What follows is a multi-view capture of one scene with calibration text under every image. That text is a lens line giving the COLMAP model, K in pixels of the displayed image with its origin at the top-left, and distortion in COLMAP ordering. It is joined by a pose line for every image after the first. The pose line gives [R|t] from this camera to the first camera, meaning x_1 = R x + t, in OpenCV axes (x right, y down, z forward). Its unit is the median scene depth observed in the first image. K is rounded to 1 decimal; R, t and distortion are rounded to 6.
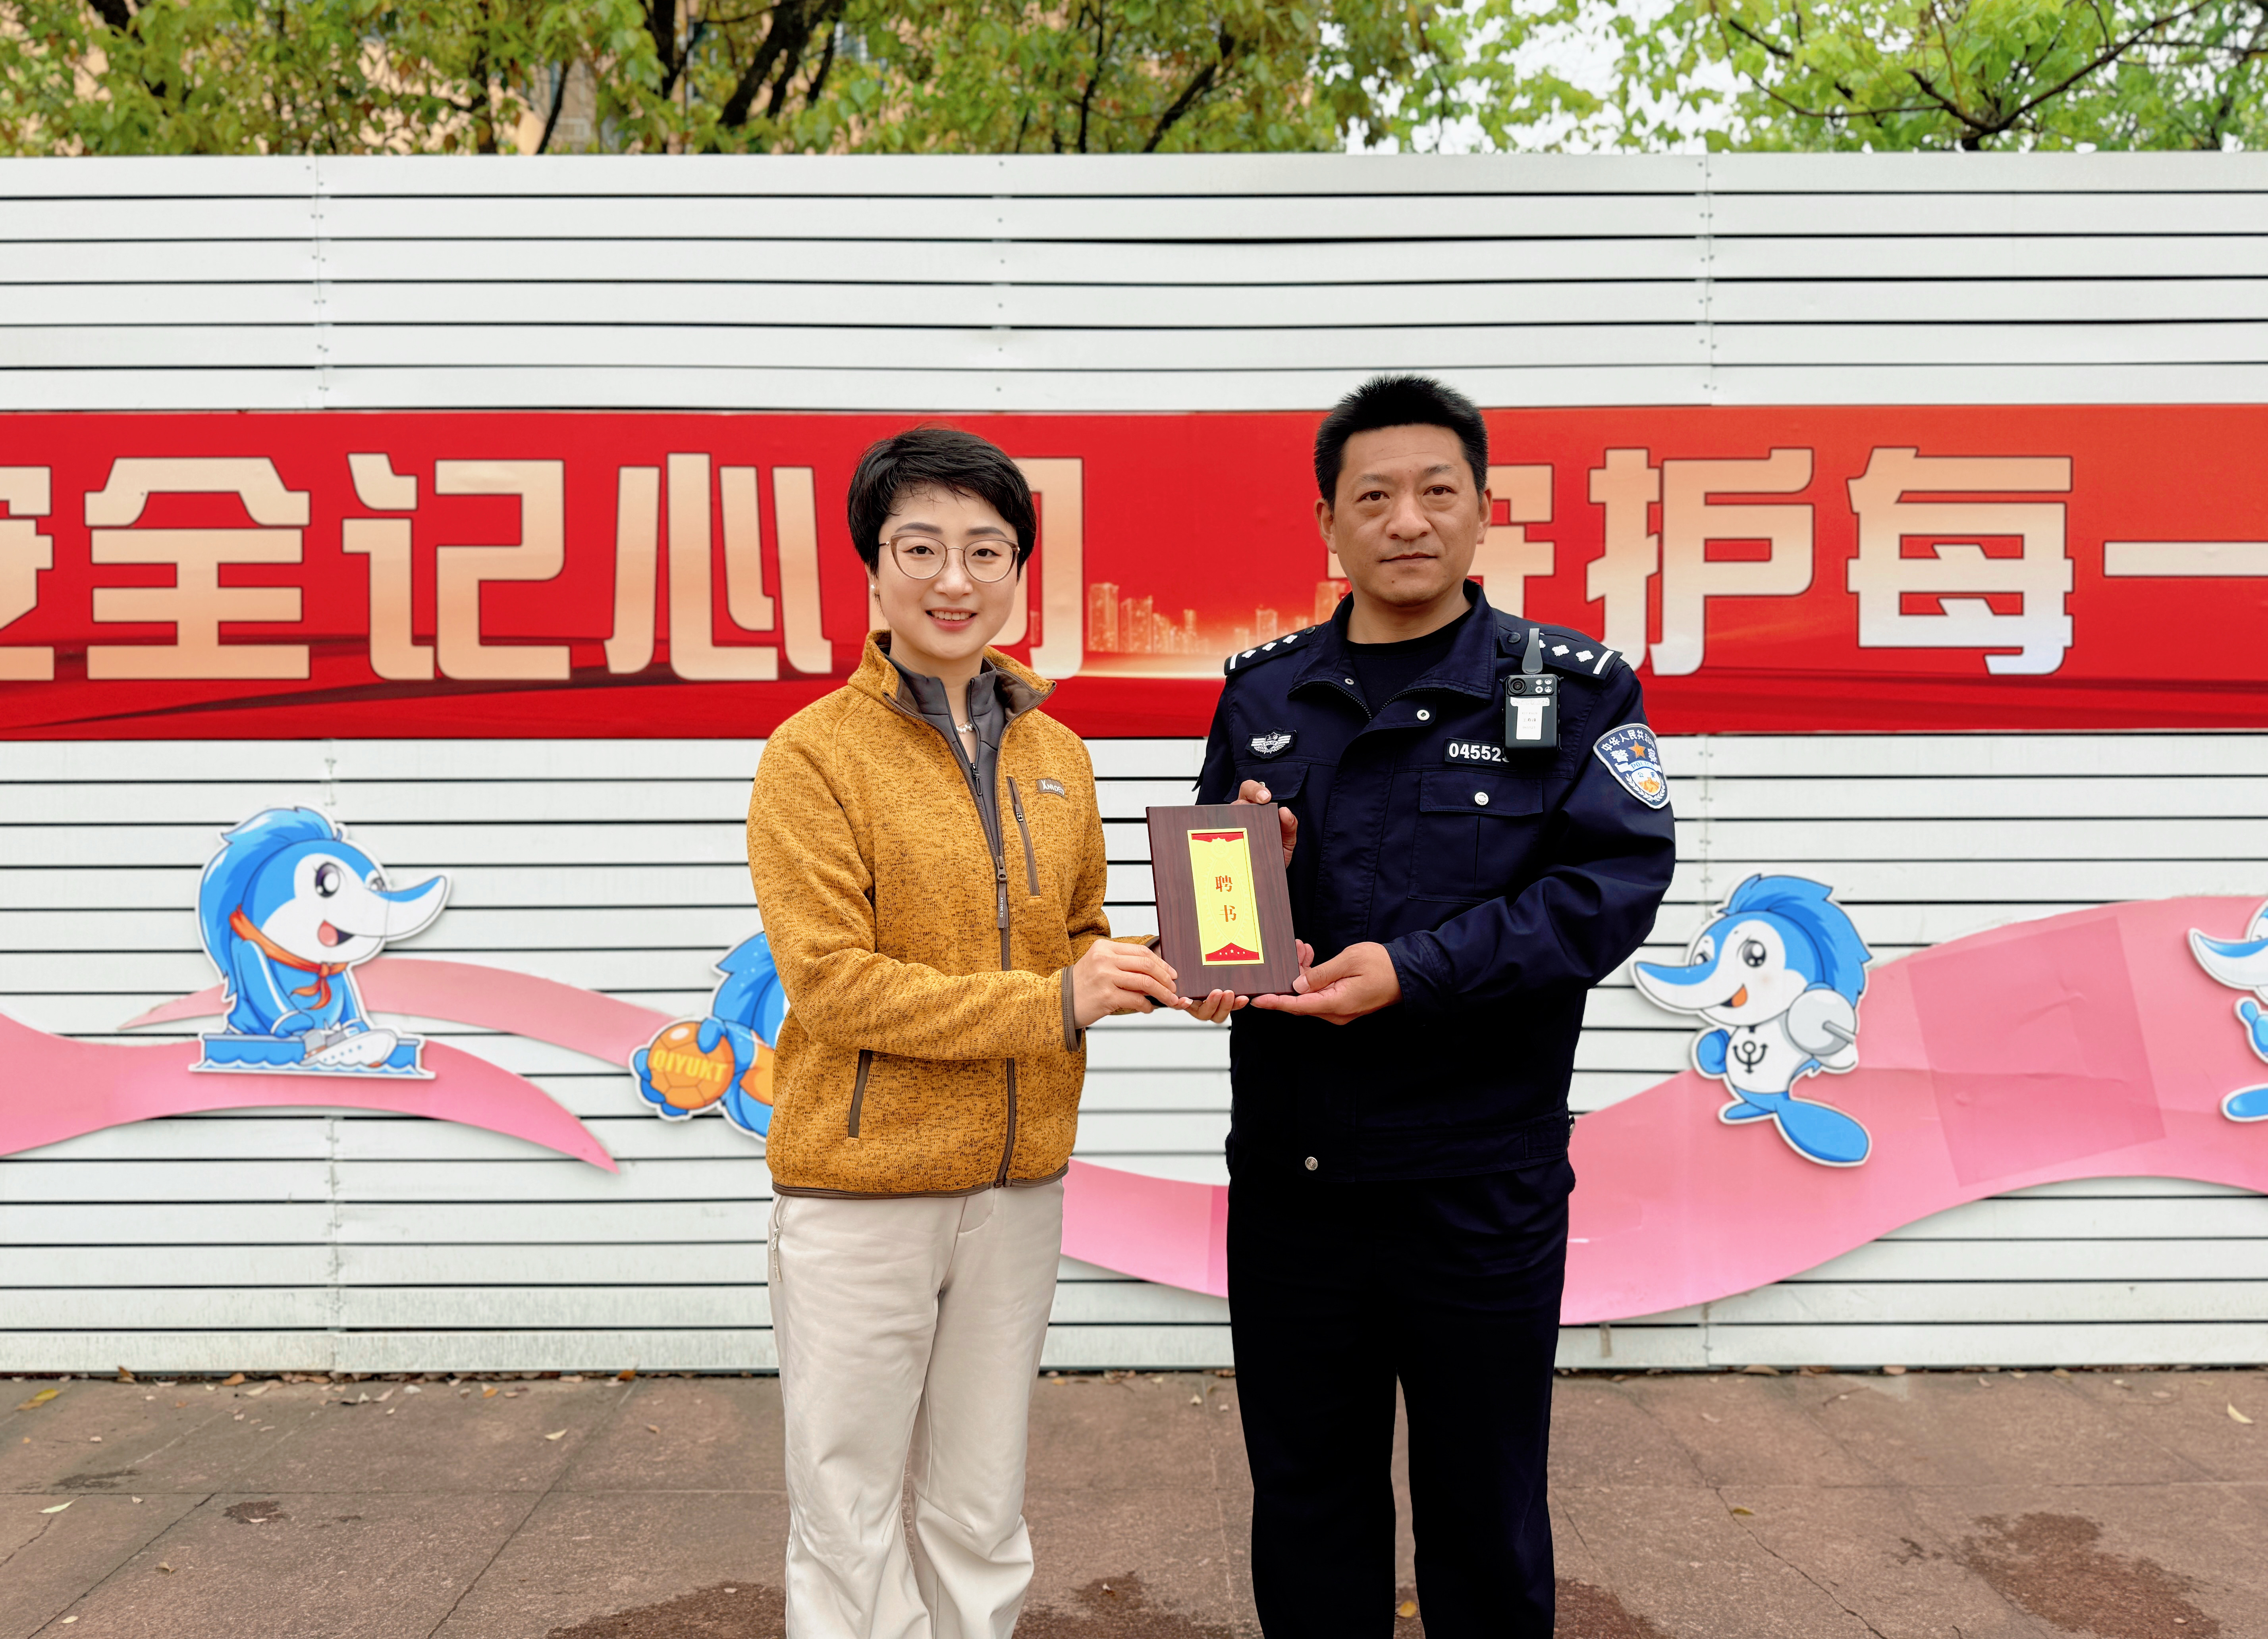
lens RADIAL K [[1593.4, 0, 1133.6], [0, 1593.4, 792.5], [0, 0, 1]] dist [0.007100, -0.012681]
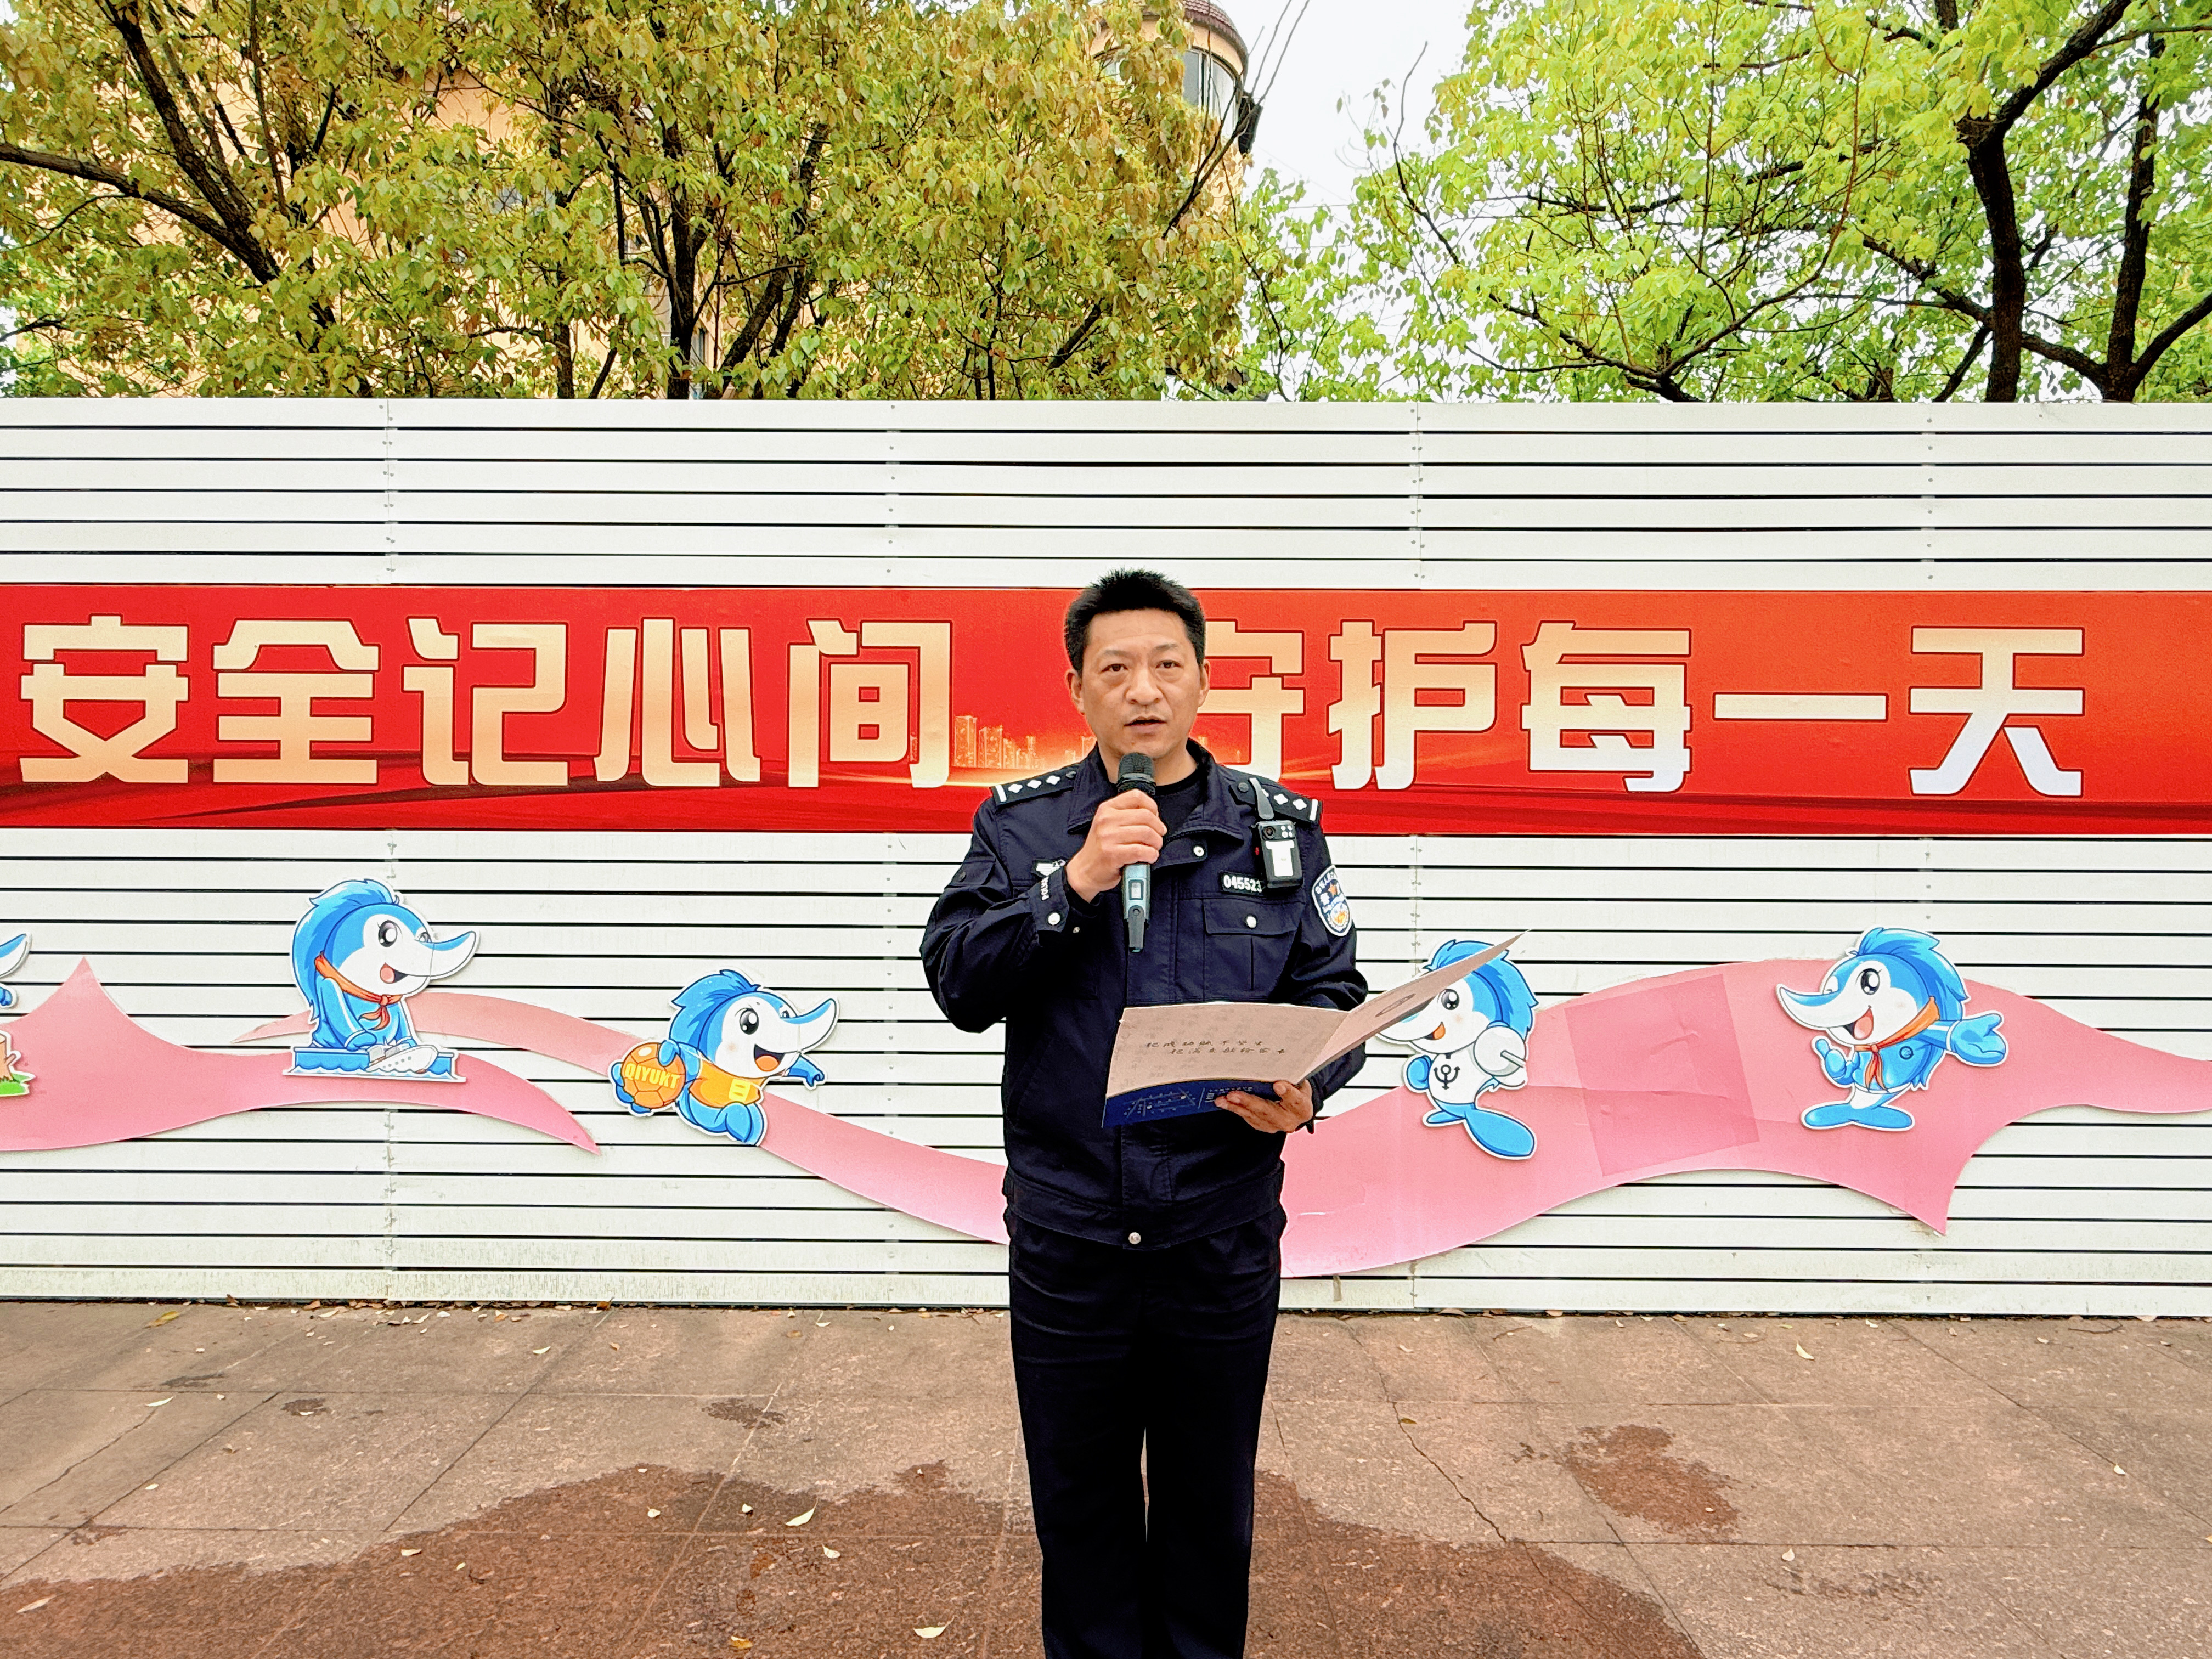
lens RADIAL K [[1235.2, 0, 1106.0], [0, 1235.2, 829.5], [0, 0, 1]] dist [-0.000814, 0.001203]
pose [[0.999918, 0.009156, -0.009003, 0.110820], [-0.009246, 0.999906, -0.010089, -0.028442], [0.008910, 0.010172, 0.999909, -0.039353]]
